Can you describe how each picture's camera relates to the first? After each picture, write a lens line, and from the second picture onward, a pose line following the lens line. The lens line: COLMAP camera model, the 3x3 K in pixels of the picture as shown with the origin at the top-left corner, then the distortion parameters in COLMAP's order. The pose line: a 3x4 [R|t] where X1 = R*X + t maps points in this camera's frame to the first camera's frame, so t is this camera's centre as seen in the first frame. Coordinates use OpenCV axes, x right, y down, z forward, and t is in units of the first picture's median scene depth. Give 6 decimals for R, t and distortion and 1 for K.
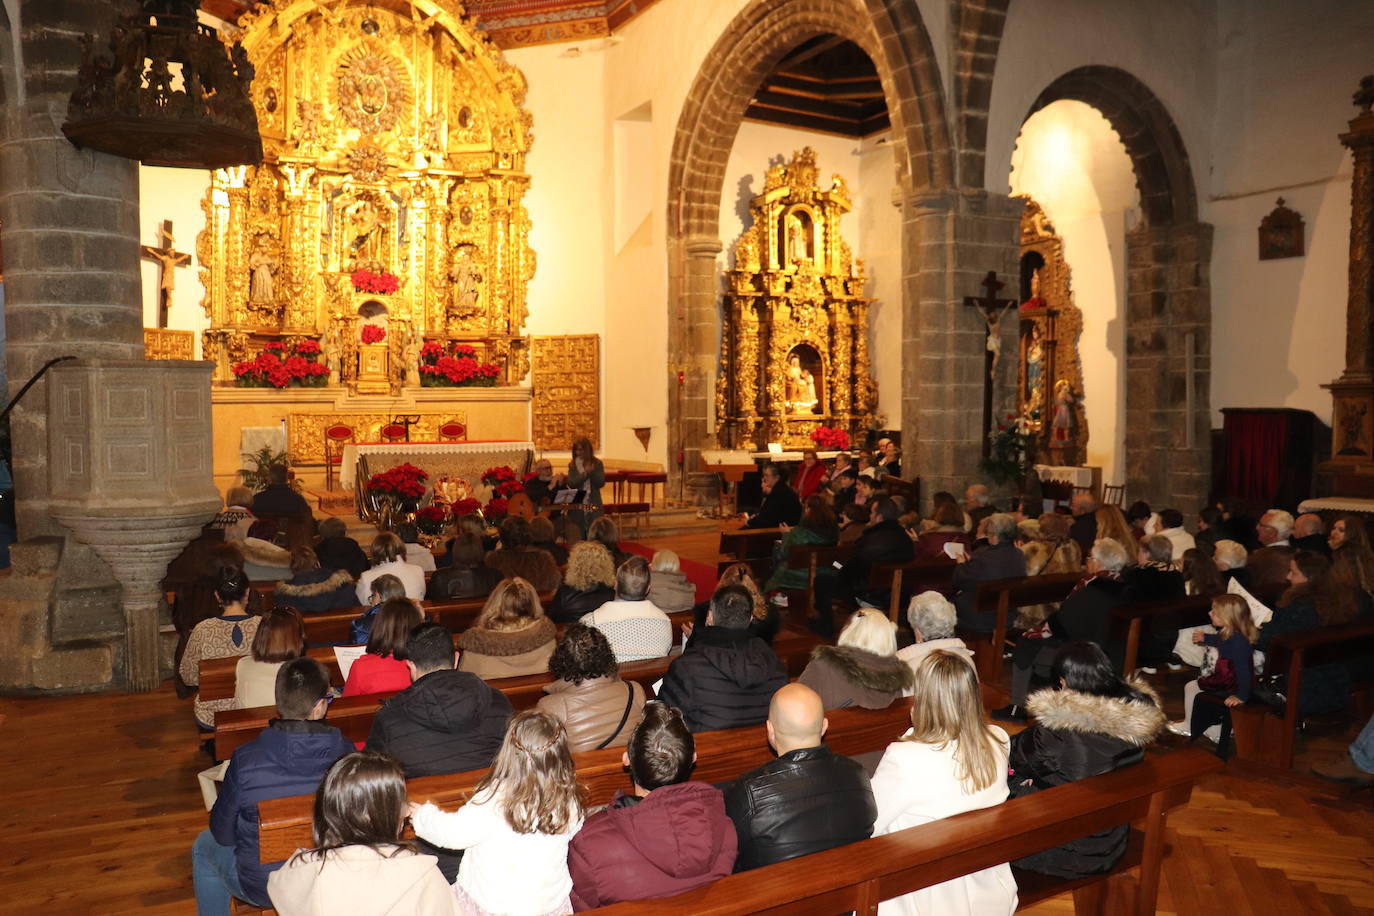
lens RADIAL K [[1132.7, 0, 679.7], [0, 1132.7, 451.8], [0, 0, 1]] dist [-0.177176, 0.159838]
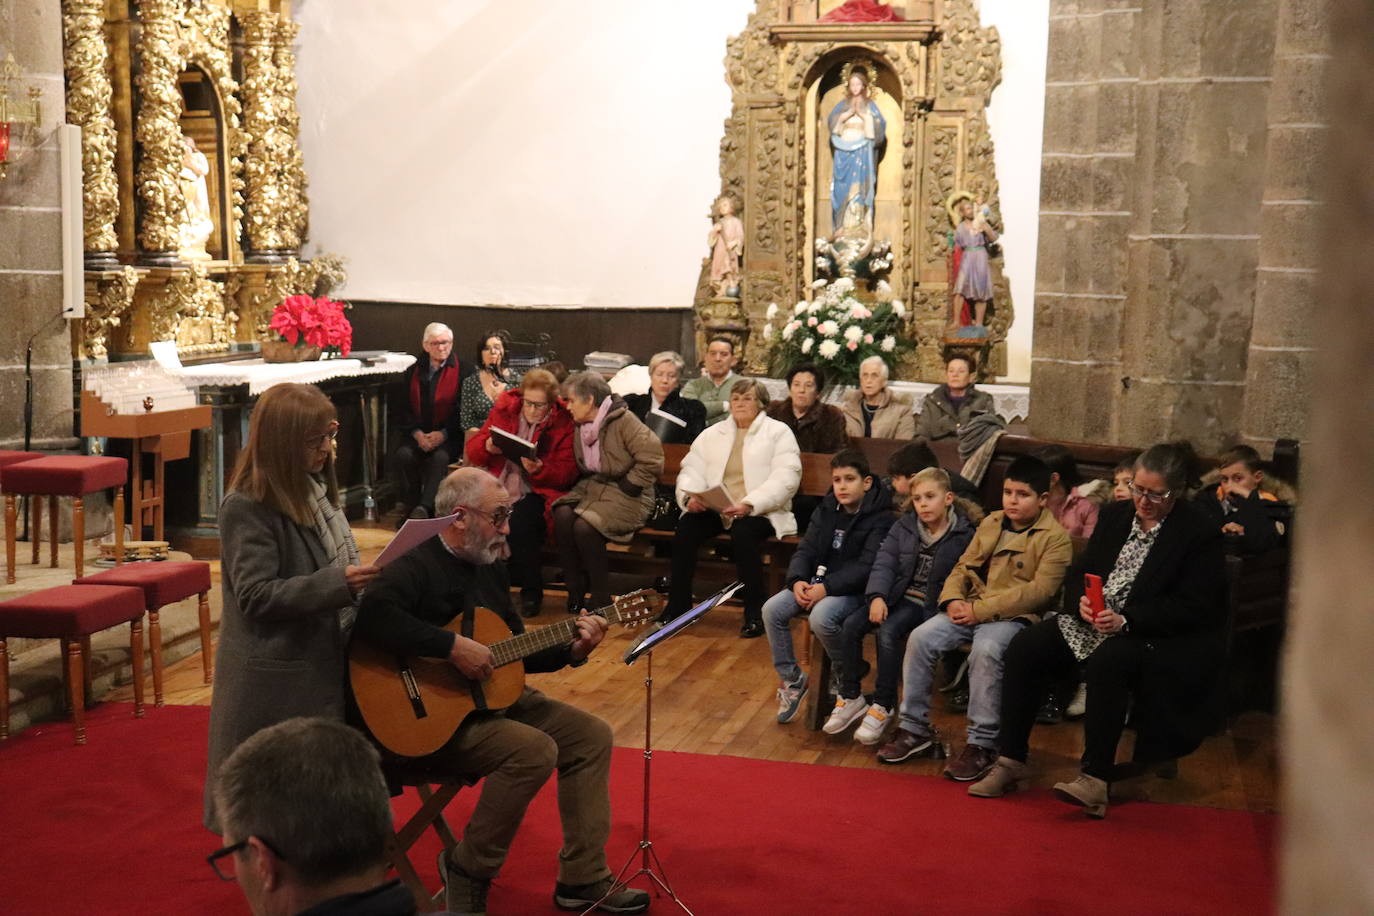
lens RADIAL K [[1983.4, 0, 687.0], [0, 1983.4, 458.0], [0, 0, 1]] dist [0.008519, 0.566751]
pose [[0.661167, -0.069444, 0.747018, -0.267668], [0.012886, 0.996611, 0.081242, -0.018890], [-0.750128, -0.044089, 0.659822, 0.439324]]
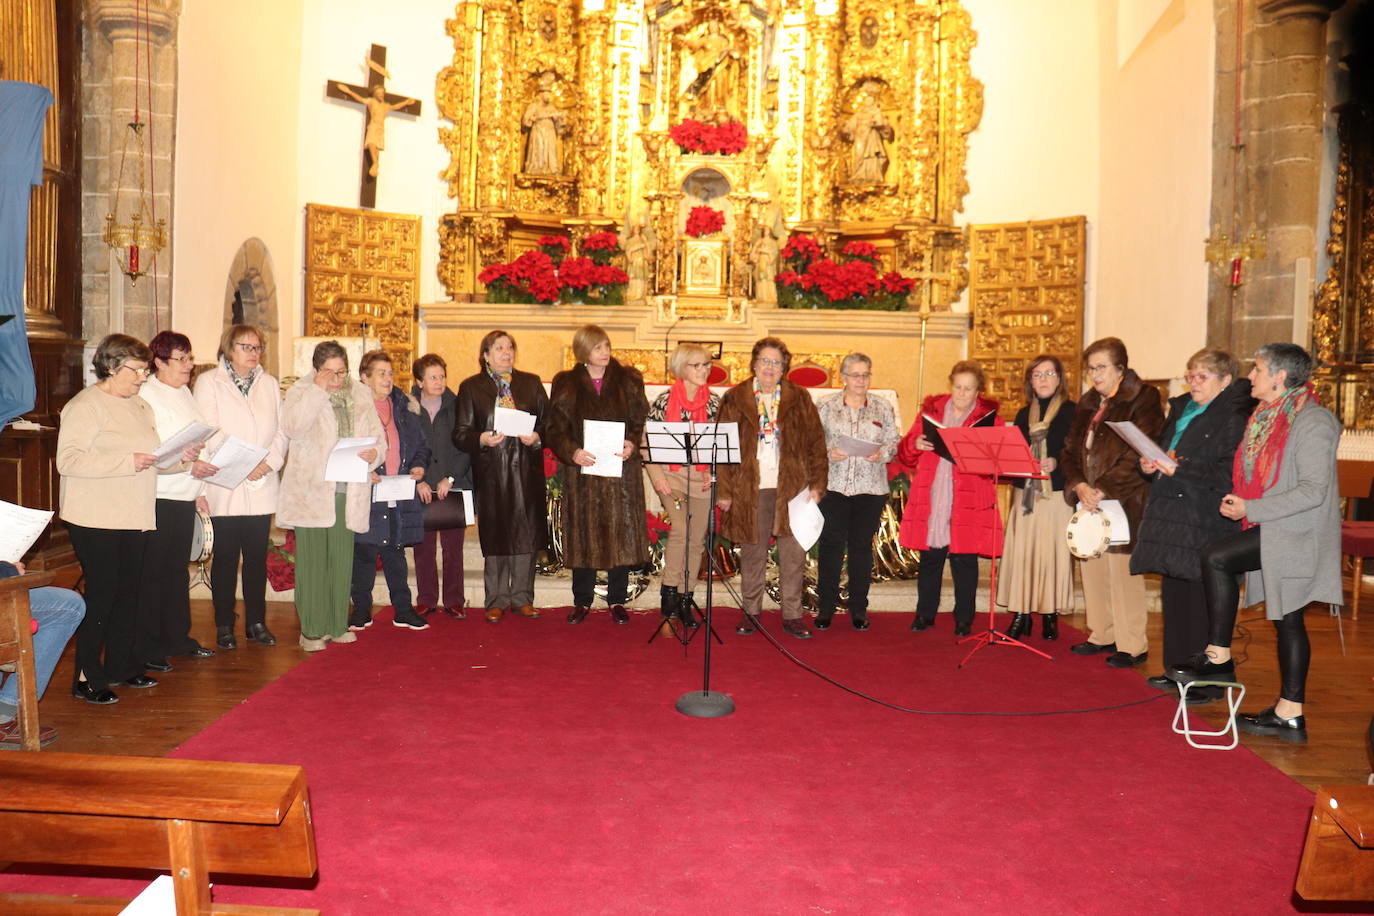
lens RADIAL K [[1132.7, 0, 679.7], [0, 1132.7, 451.8], [0, 0, 1]] dist [-0.177176, 0.159838]
pose [[0.879795, 0.050587, -0.472654, 0.014737], [-0.044535, 0.998720, 0.023993, 0.007738], [0.473263, -0.000060, 0.880921, 0.444401]]
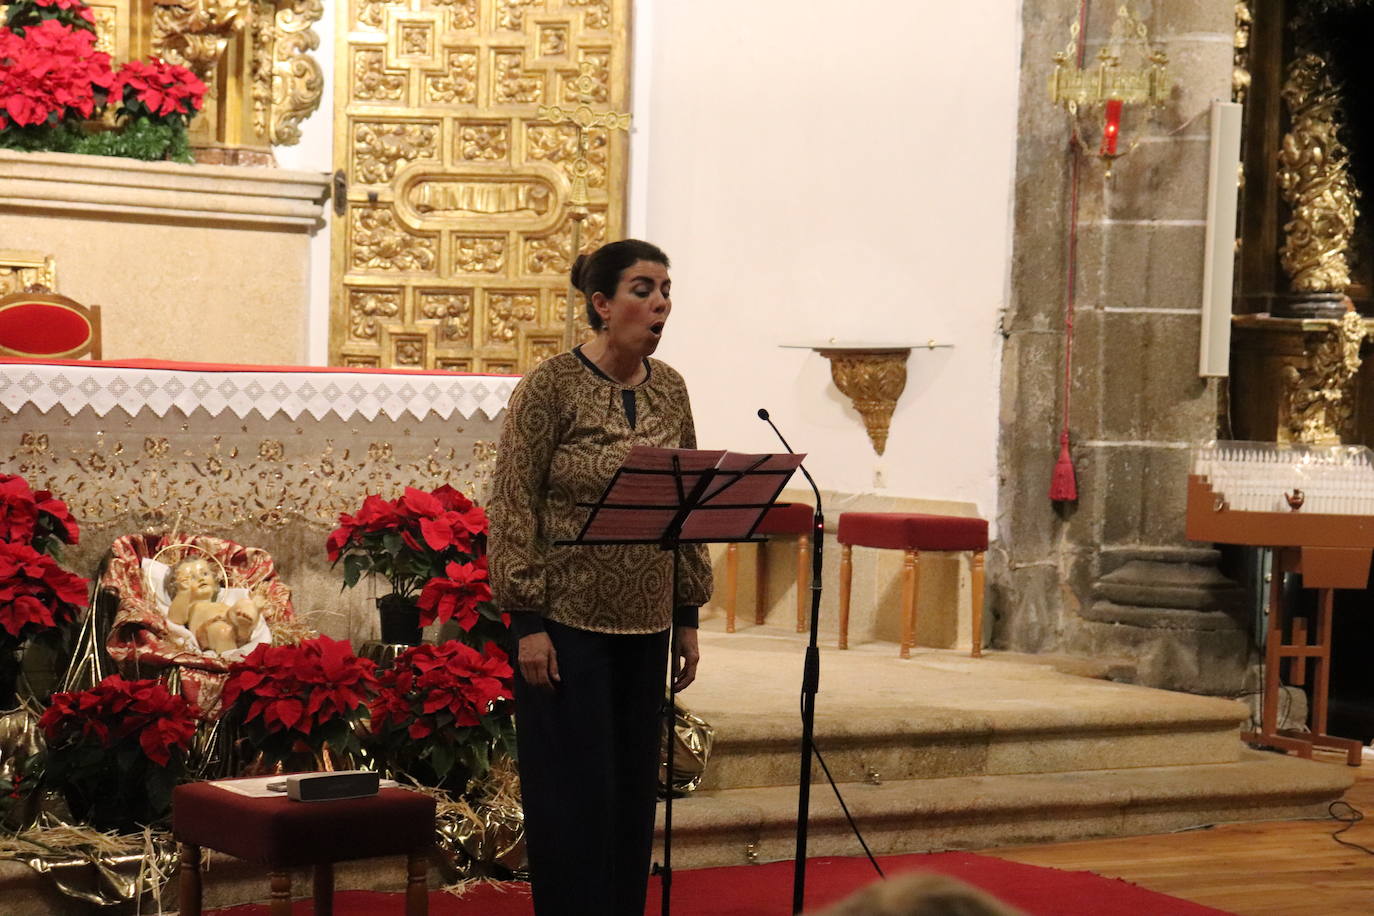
lens RADIAL K [[3236.6, 0, 681.8], [0, 3236.6, 458.3], [0, 0, 1]] dist [0.438085, 0.296967]
pose [[0.992784, 0.030535, 0.115965, -0.144129], [-0.029051, 0.999473, -0.014466, 0.011967], [-0.116345, 0.010993, 0.993148, 0.320029]]
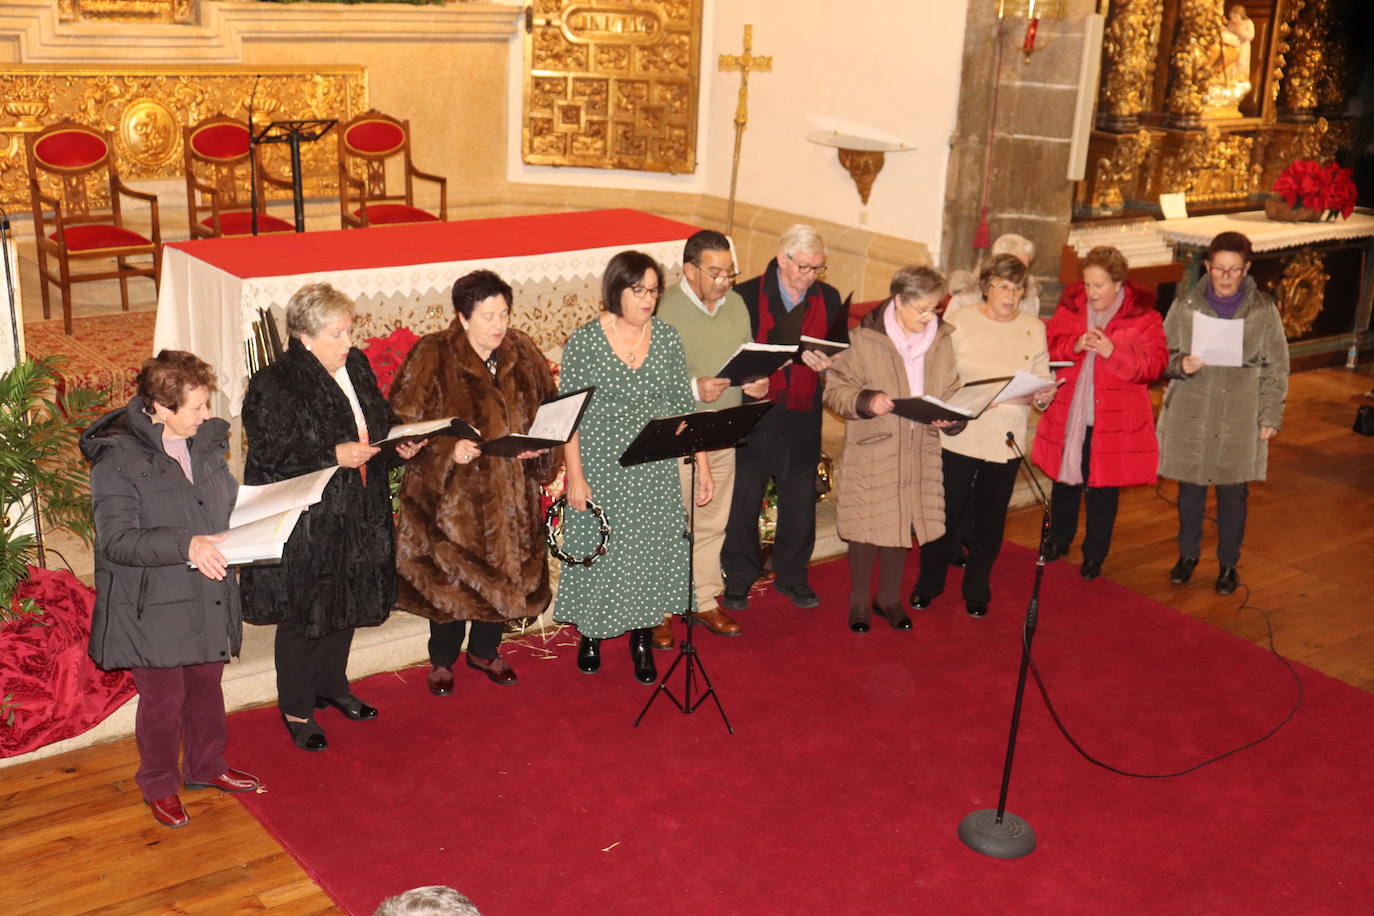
lens RADIAL K [[1642.3, 0, 680.7], [0, 1642.3, 460.3], [0, 0, 1]] dist [-0.052574, 0.266278]
pose [[0.983939, -0.005134, 0.178434, -0.191741], [-0.042352, 0.964332, 0.261286, -0.059628], [-0.173411, -0.264647, 0.948626, 0.419699]]
